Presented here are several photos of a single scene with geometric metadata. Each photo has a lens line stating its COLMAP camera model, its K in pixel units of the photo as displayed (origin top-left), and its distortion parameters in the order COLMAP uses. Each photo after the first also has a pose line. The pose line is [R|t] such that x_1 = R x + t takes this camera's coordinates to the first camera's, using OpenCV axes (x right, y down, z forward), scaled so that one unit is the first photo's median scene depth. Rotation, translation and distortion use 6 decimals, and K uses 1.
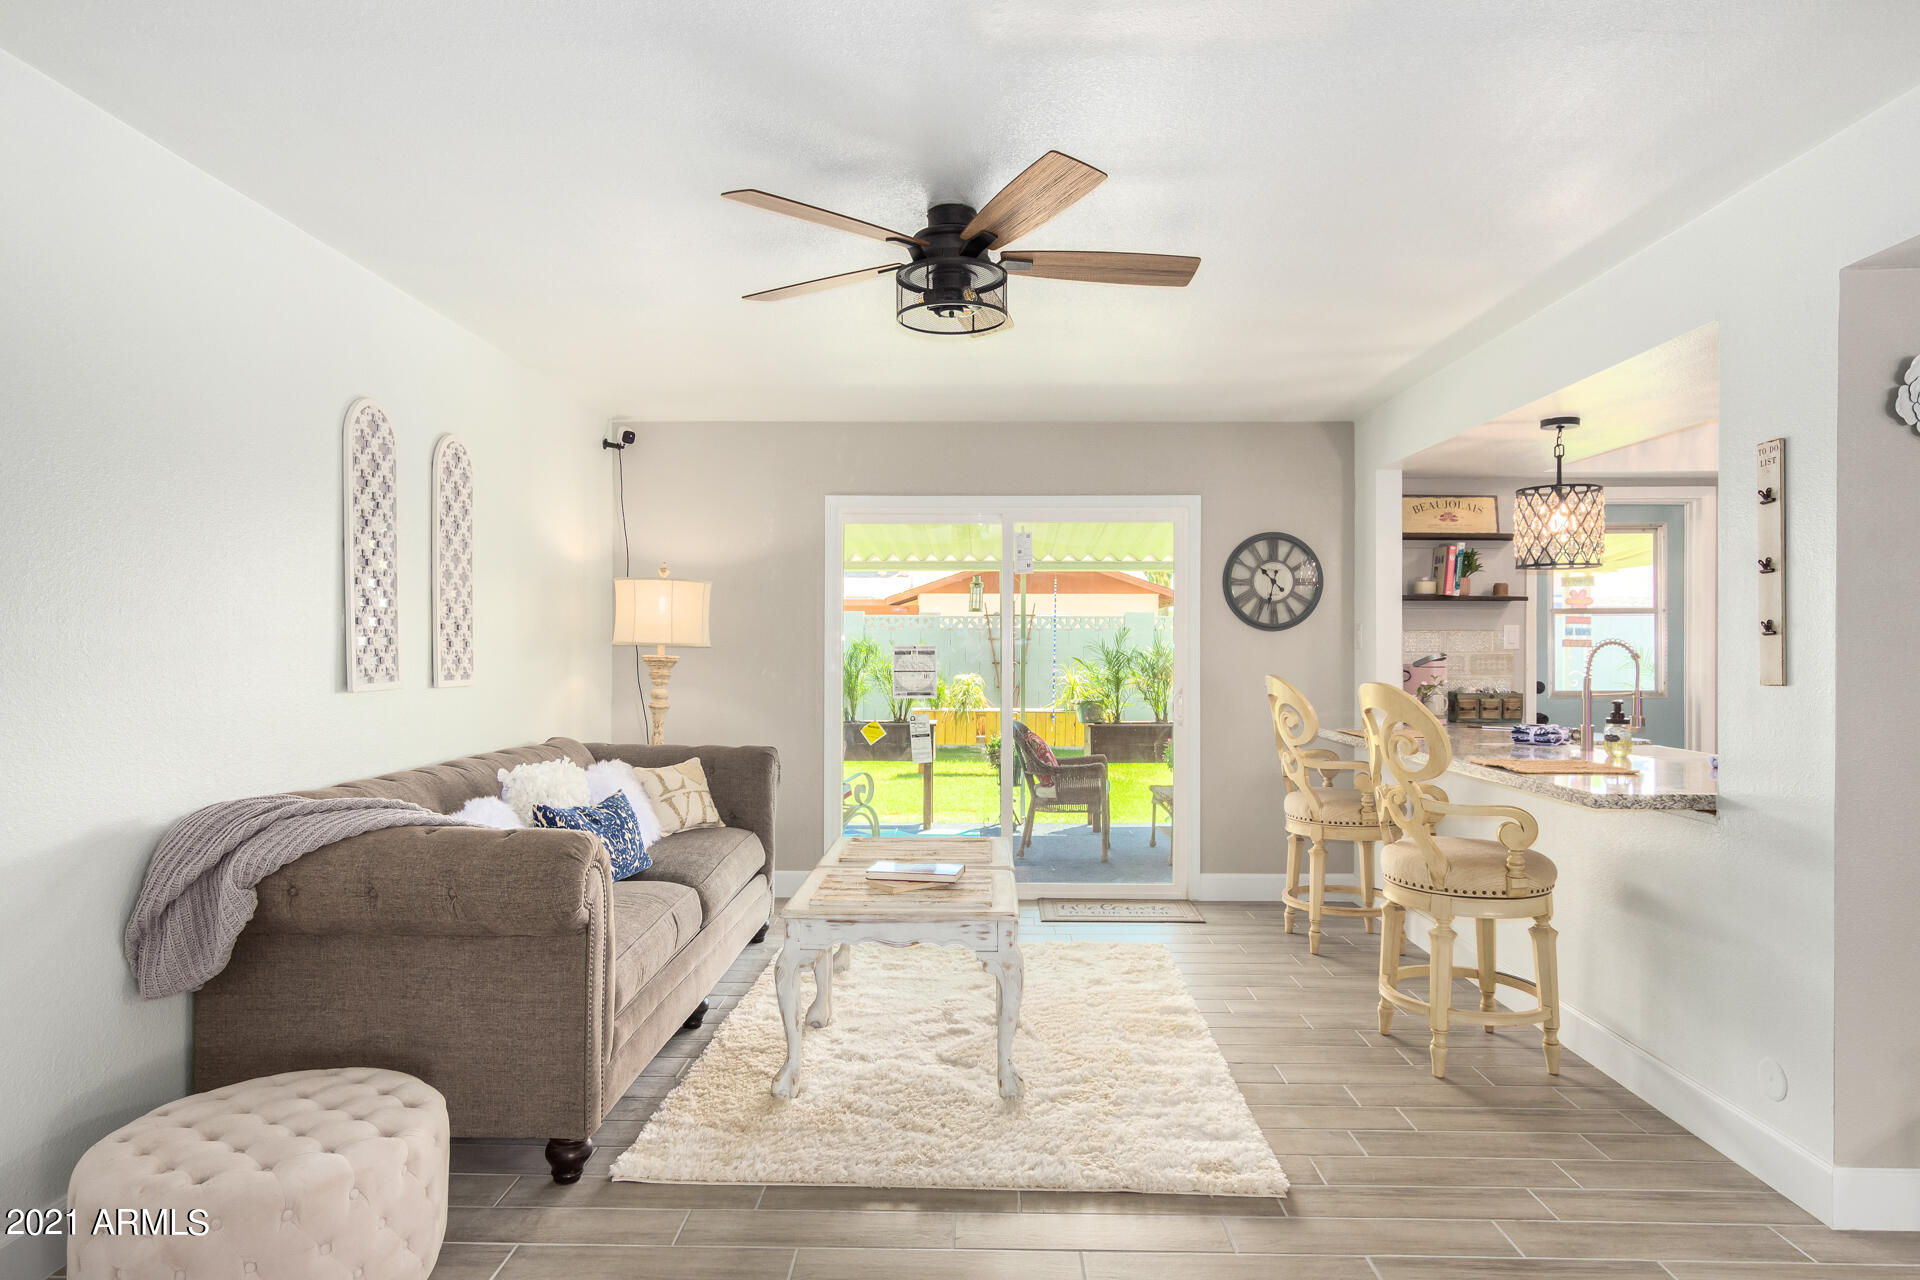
lens RADIAL K [[1072.9, 0, 956.9], [0, 1072.9, 635.3], [0, 0, 1]] dist [-0.002708, 0.013400]
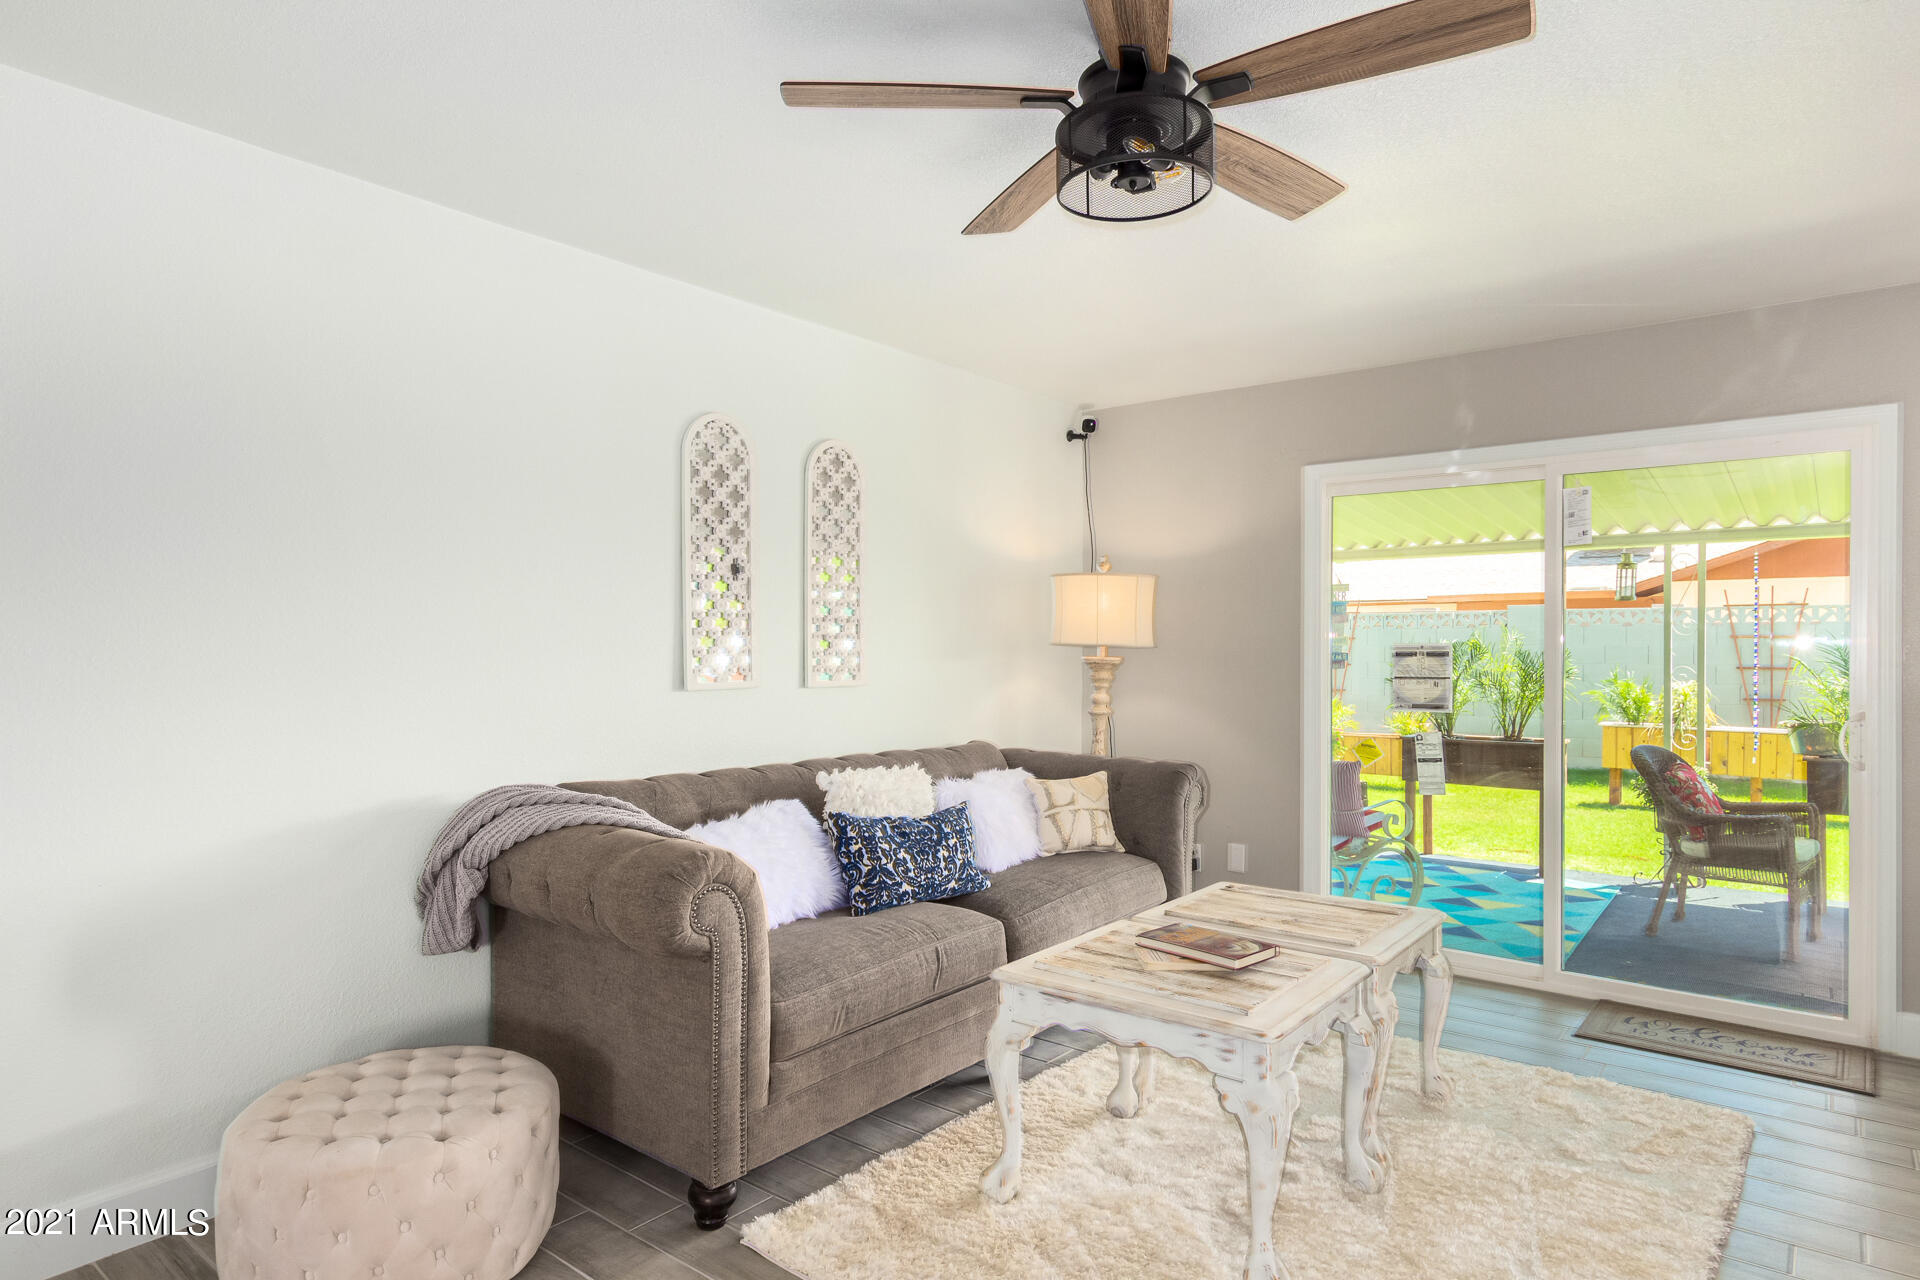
lens RADIAL K [[1072.9, 0, 956.9], [0, 1072.9, 635.3], [0, 0, 1]] dist [-0.002708, 0.013400]
pose [[0.801899, -0.008745, -0.597396, 0.210689], [0.008221, 0.999960, -0.003603, 0.003088], [0.597404, -0.002022, 0.801938, 0.225510]]
